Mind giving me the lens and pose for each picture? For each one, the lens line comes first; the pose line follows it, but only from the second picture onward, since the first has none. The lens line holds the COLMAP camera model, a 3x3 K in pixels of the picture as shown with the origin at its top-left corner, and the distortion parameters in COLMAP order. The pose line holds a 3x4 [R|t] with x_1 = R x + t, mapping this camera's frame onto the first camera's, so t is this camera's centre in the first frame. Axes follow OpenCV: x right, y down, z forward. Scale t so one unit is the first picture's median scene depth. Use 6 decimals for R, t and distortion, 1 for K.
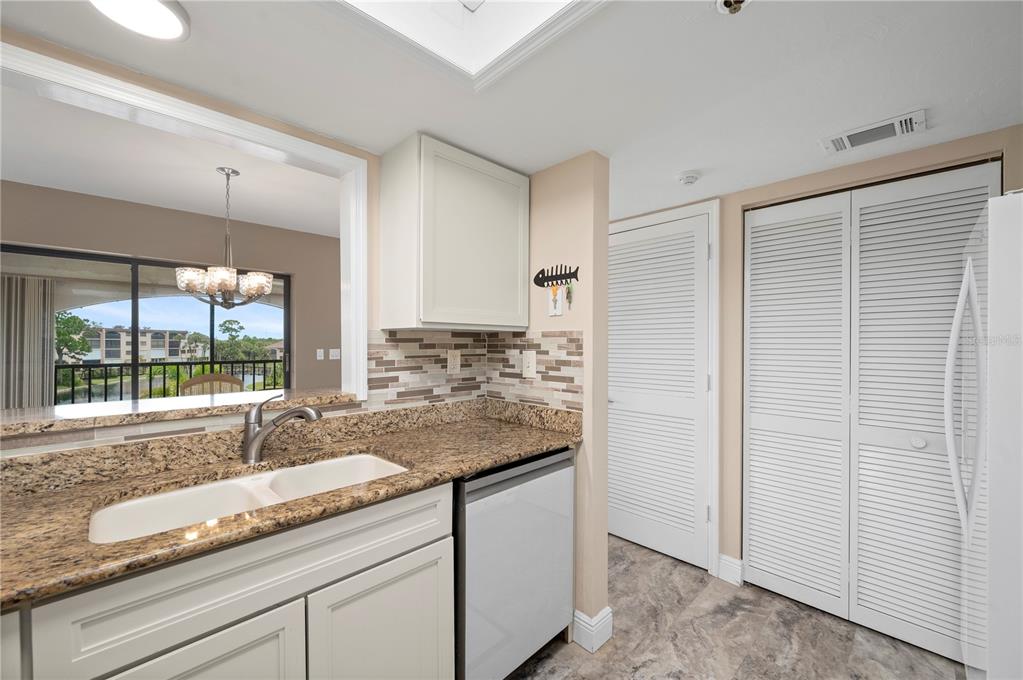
lens RADIAL K [[406.4, 0, 509.4], [0, 406.4, 343.3], [0, 0, 1]] dist [-0.000102, -0.000693]
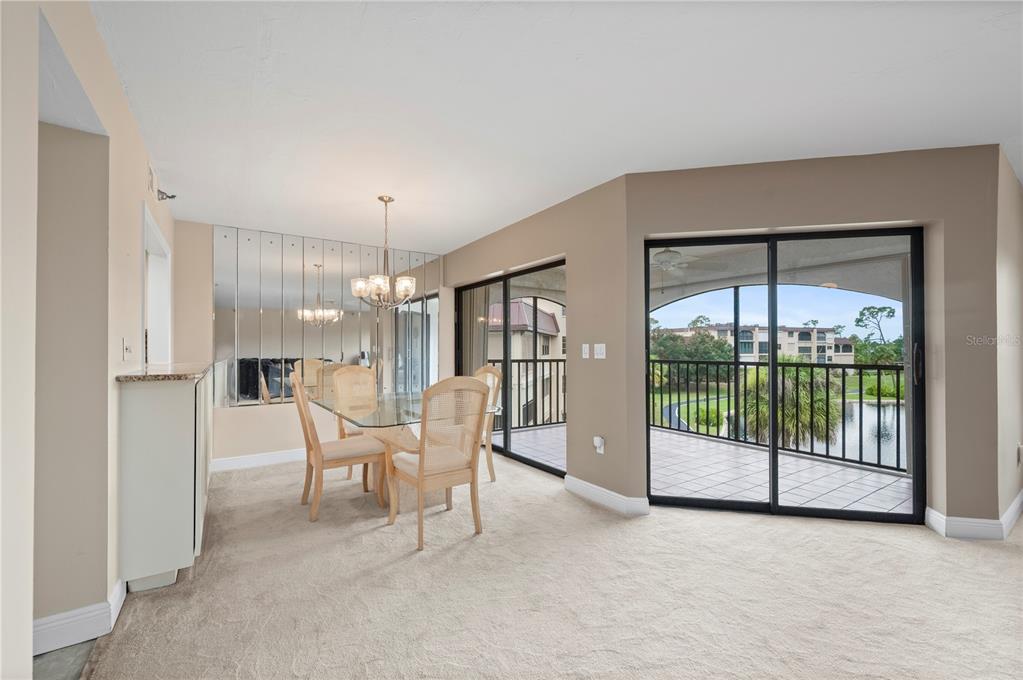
lens RADIAL K [[406.4, 0, 507.9], [0, 406.4, 334.3], [0, 0, 1]] dist [-0.000102, -0.000693]
pose [[-0.200131, -0.032864, -0.979218, 0.233599], [0.002727, 0.999415, -0.034099, 0.016210], [0.979765, -0.009494, -0.199924, 0.771712]]
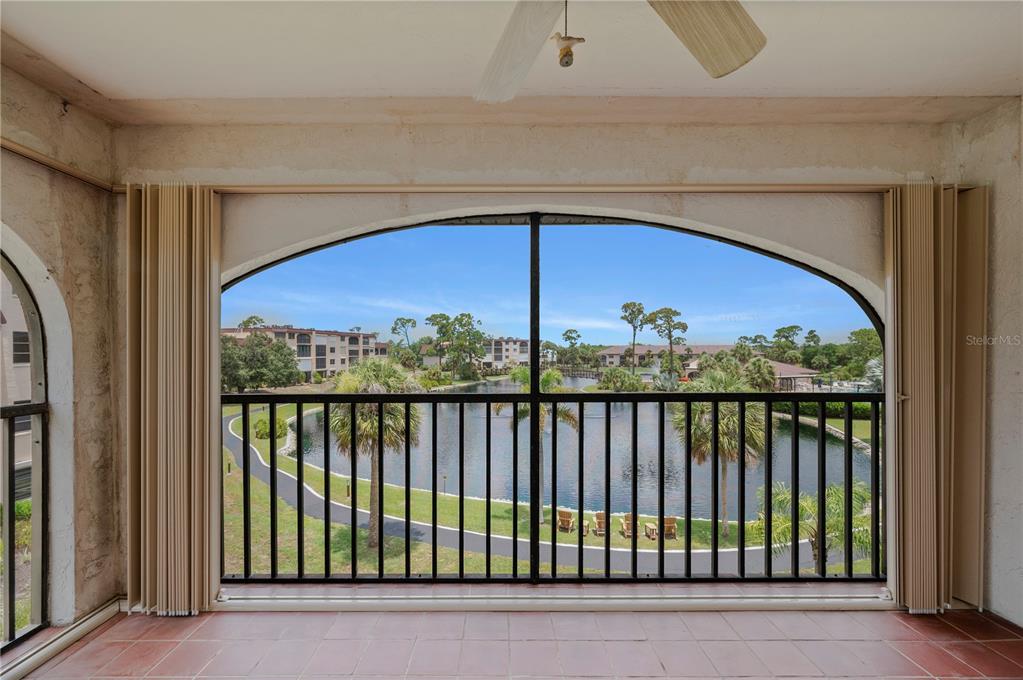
lens RADIAL K [[406.4, 0, 500.6], [0, 406.4, 349.9], [0, 0, 1]] dist [-0.000102, -0.000693]
pose [[0.716176, -0.002595, -0.697915, -0.553647], [0.003389, 0.999994, -0.000240, 0.006013], [0.697911, -0.002194, 0.716181, 0.796981]]
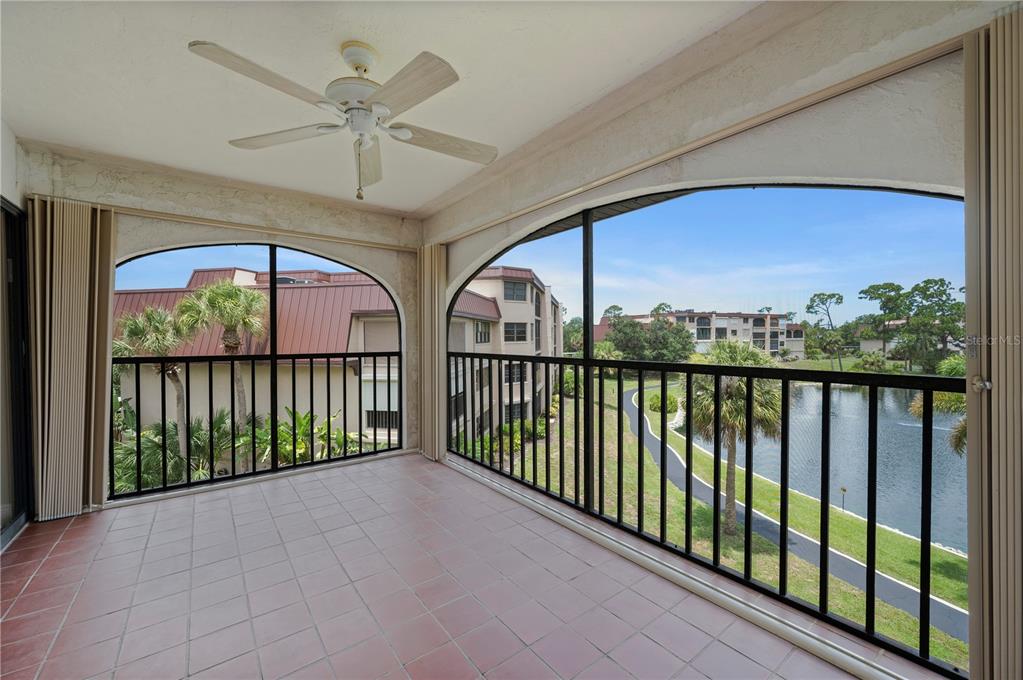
lens RADIAL K [[406.4, 0, 516.9], [0, 406.4, 338.6], [0, 0, 1]] dist [-0.000102, -0.000693]
pose [[-0.111574, 0.007727, -0.993726, -0.316635], [0.009332, 0.999934, 0.006728, 0.020399], [0.993712, -0.008523, -0.111639, 1.077110]]
